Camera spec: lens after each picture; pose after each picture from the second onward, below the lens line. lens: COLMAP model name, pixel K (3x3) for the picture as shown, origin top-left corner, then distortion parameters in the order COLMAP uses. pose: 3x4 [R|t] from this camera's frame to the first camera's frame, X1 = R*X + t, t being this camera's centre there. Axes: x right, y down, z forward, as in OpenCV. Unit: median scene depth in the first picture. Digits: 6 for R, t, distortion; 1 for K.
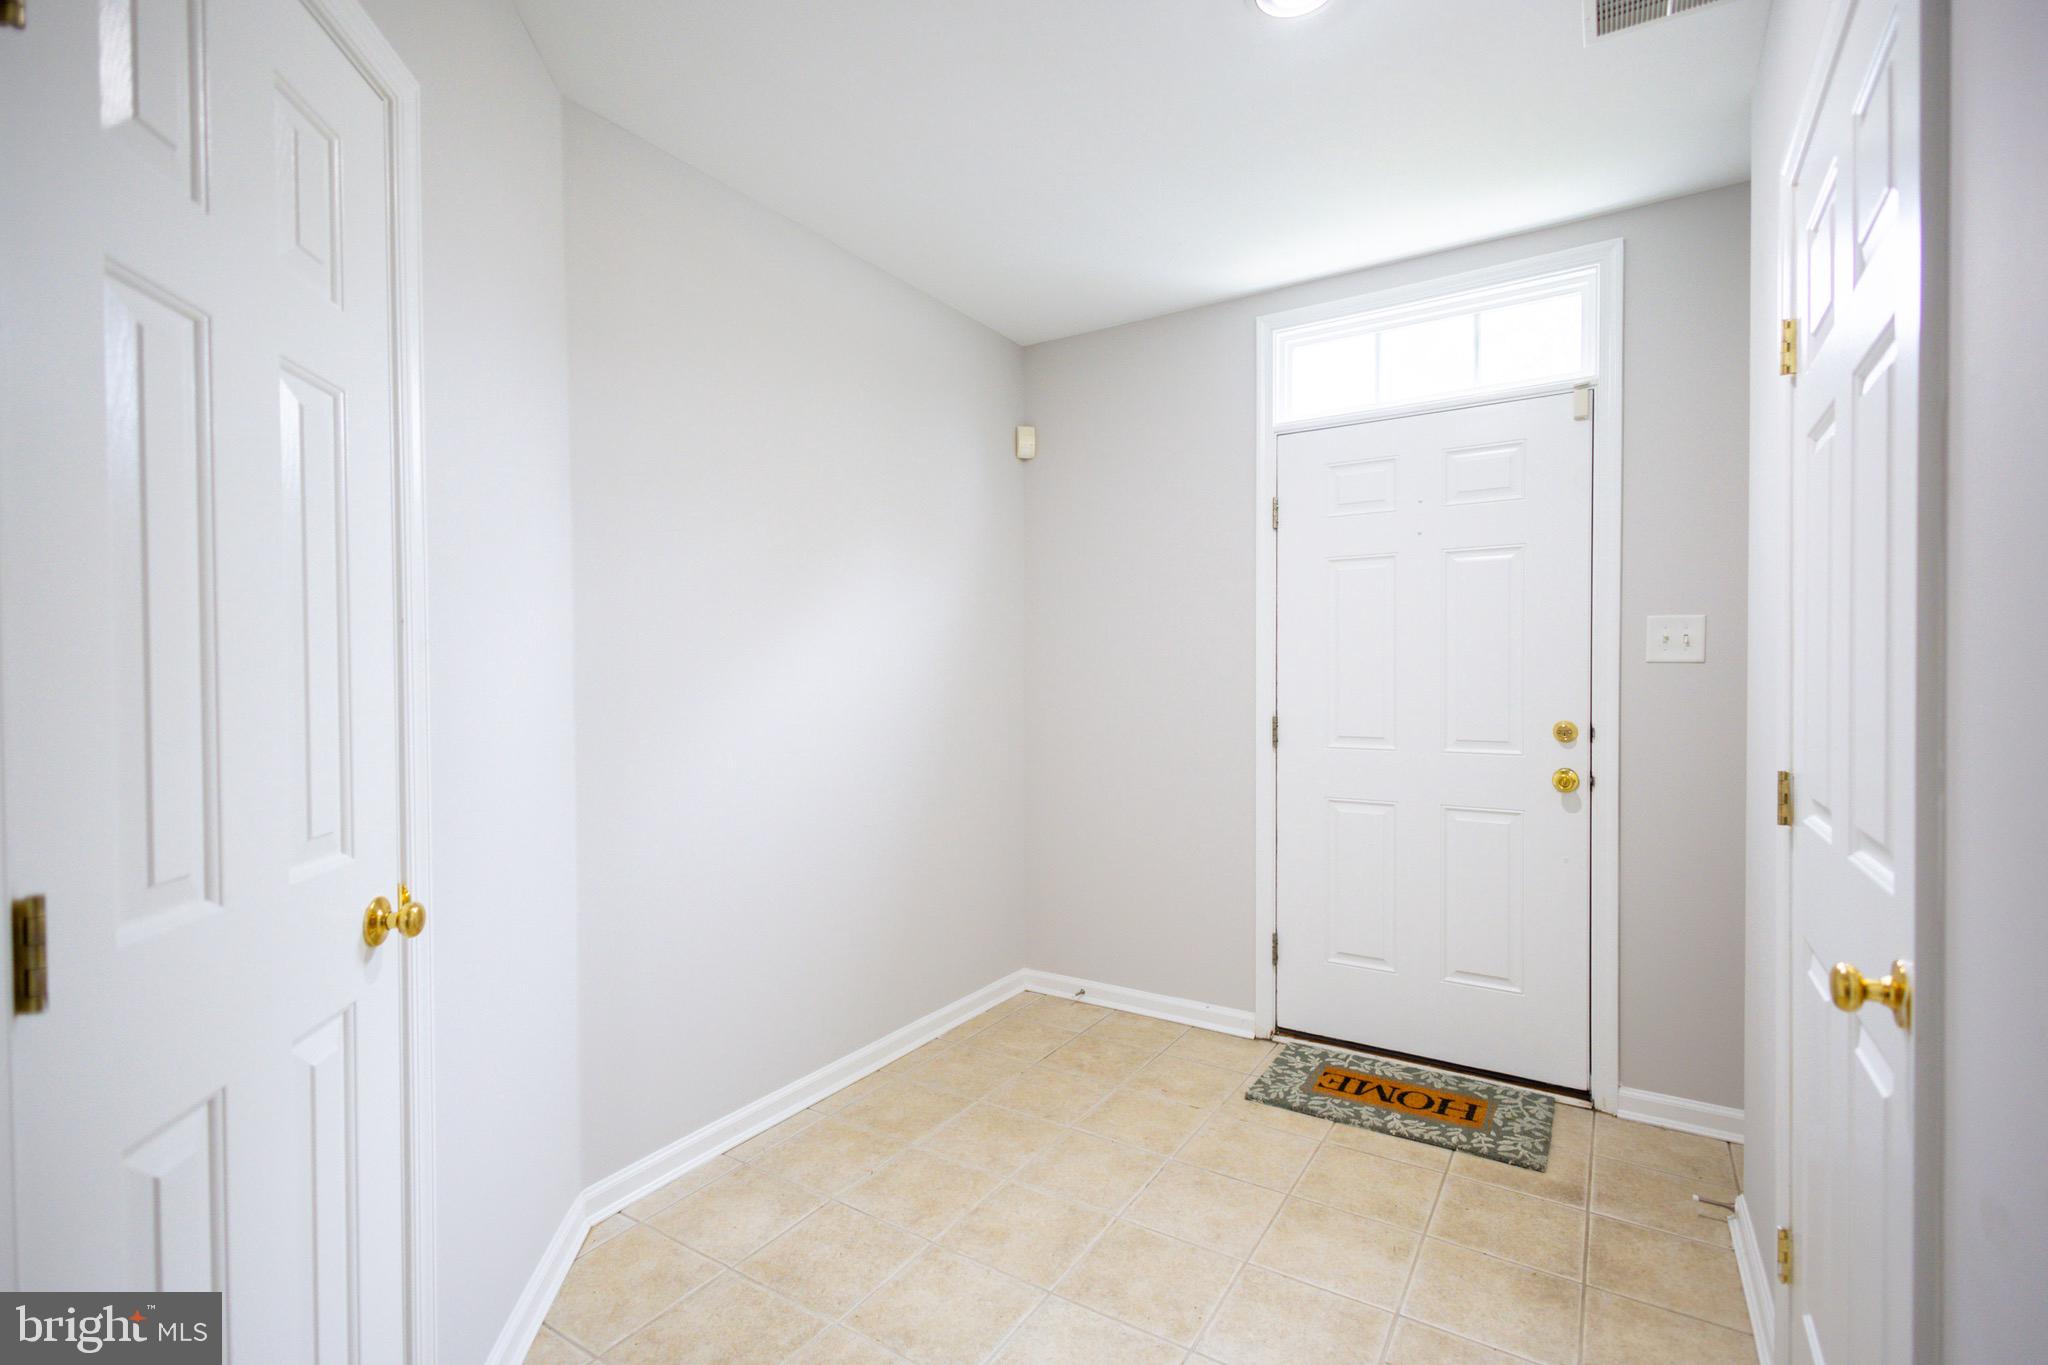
lens RADIAL K [[935.8, 0, 1025.0], [0, 935.8, 684.9], [0, 0, 1]] dist [0.009553, -0.002558]
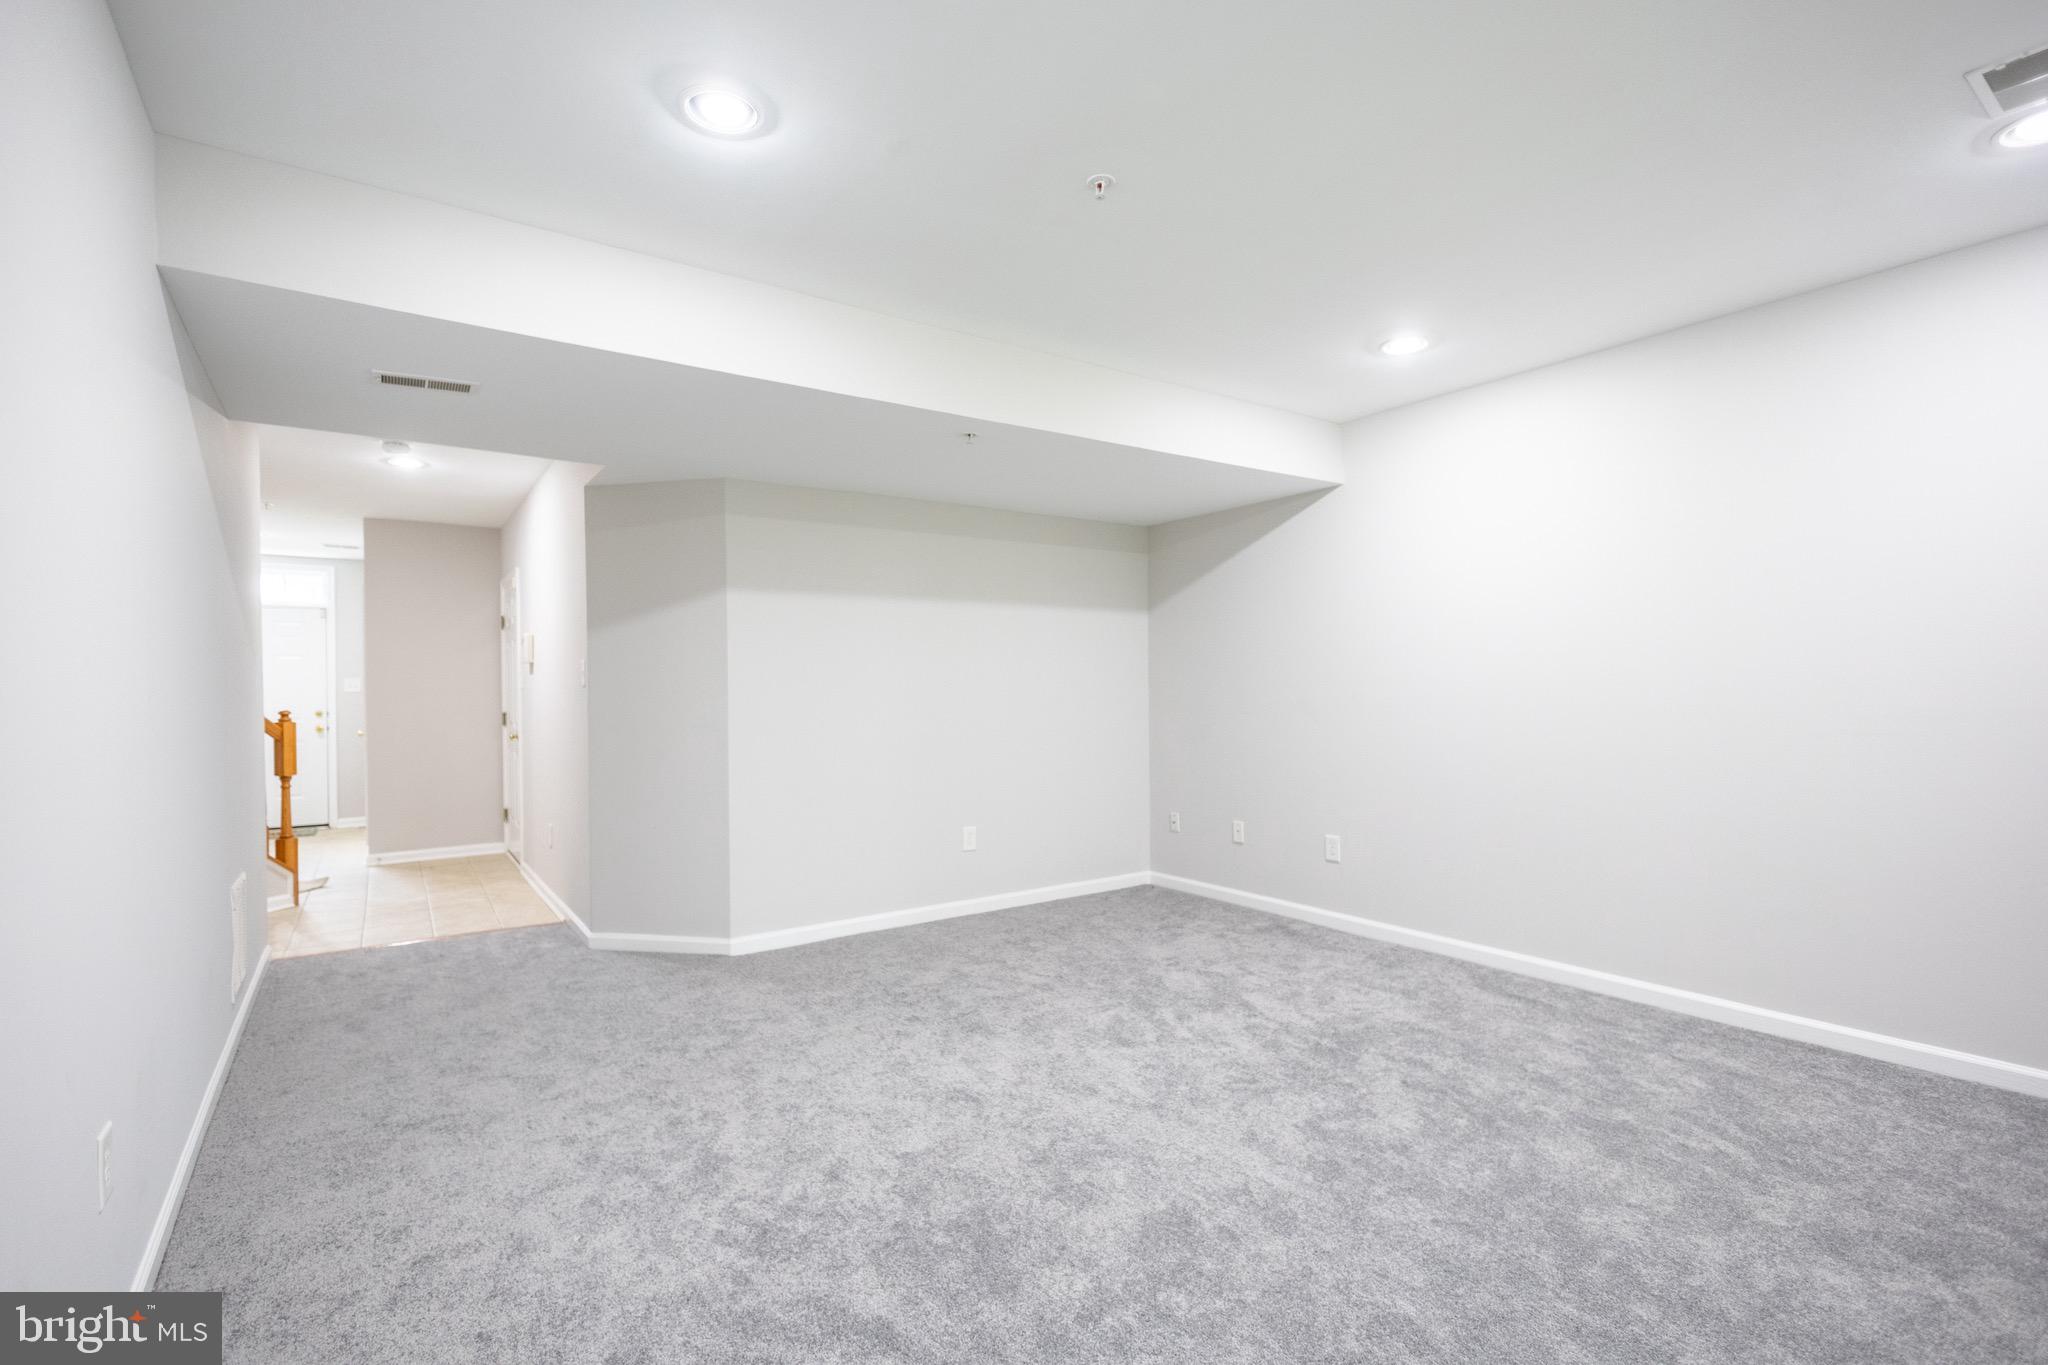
lens RADIAL K [[935.8, 0, 1029.6], [0, 935.8, 685.6], [0, 0, 1]] dist [0.009553, -0.002558]
pose [[0.364850, -0.006469, 0.931044, -1.537453], [0.020336, 0.999793, -0.001023, 0.006501], [-0.930844, 0.019307, 0.364906, -2.448511]]
